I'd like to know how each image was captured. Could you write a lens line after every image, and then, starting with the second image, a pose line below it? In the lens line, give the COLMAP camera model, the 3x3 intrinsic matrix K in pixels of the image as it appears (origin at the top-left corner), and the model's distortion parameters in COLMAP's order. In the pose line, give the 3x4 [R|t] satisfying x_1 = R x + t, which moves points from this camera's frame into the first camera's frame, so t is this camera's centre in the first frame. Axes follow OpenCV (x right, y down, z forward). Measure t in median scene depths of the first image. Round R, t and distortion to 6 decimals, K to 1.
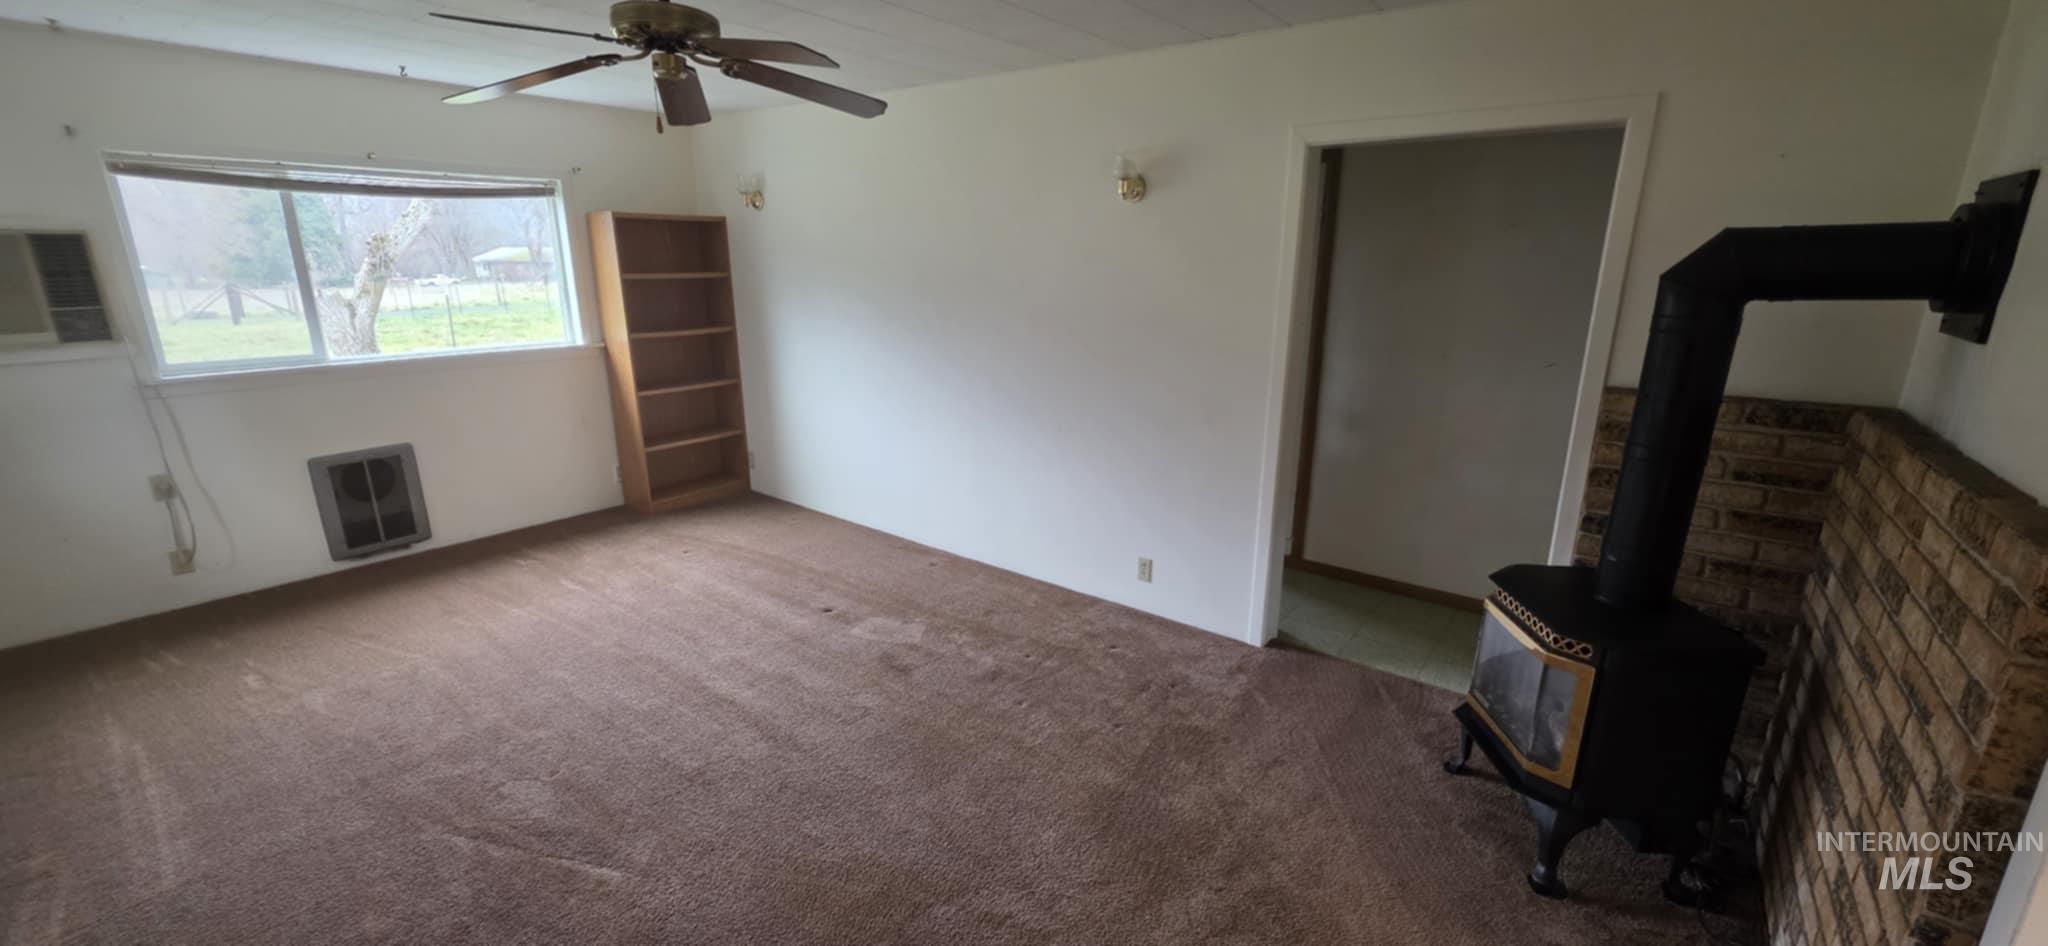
lens RADIAL K [[808.7, 0, 1020.3], [0, 808.7, 473.2], [0, 0, 1]] dist [0.002171, 0.000216]
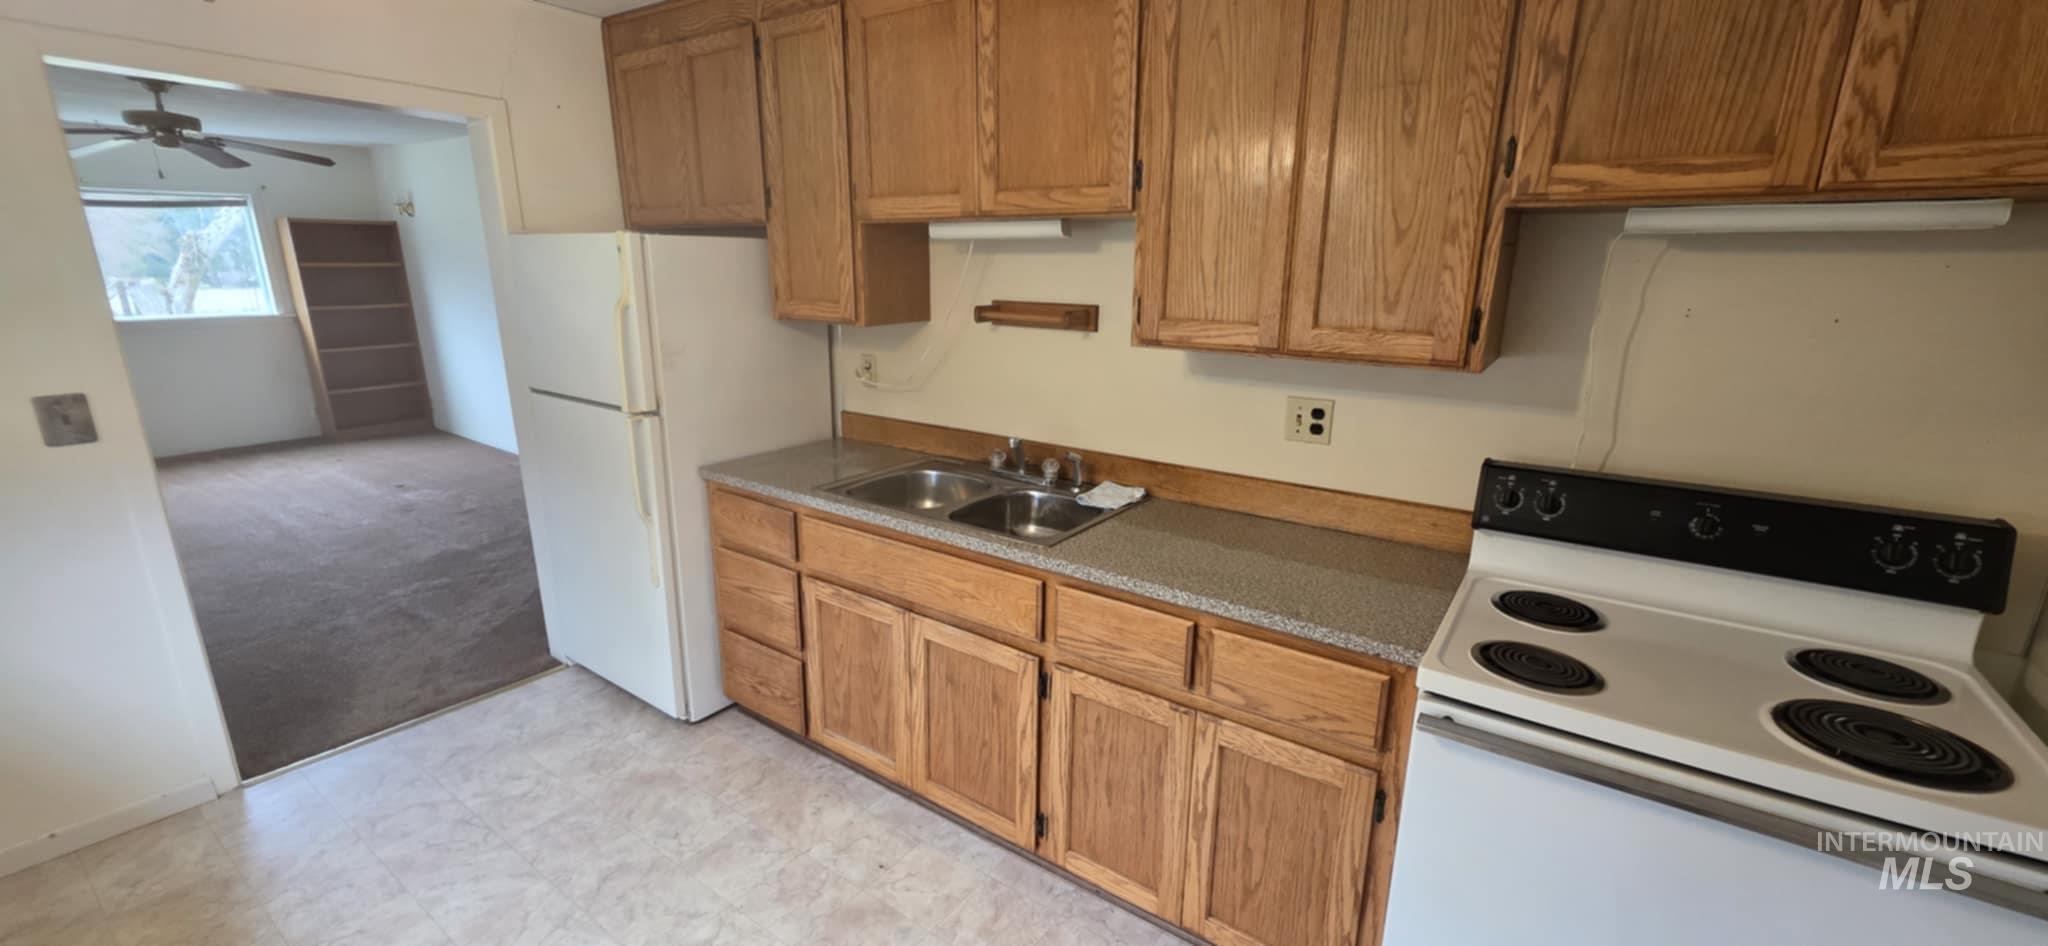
lens RADIAL K [[808.7, 0, 1026.7], [0, 808.7, 470.3], [0, 0, 1]] dist [0.002171, 0.000216]
pose [[0.998825, -0.010511, 0.047319, 0.656694], [0.010737, 0.999932, -0.004538, 0.123667], [-0.047268, 0.005041, 0.998870, -0.425675]]
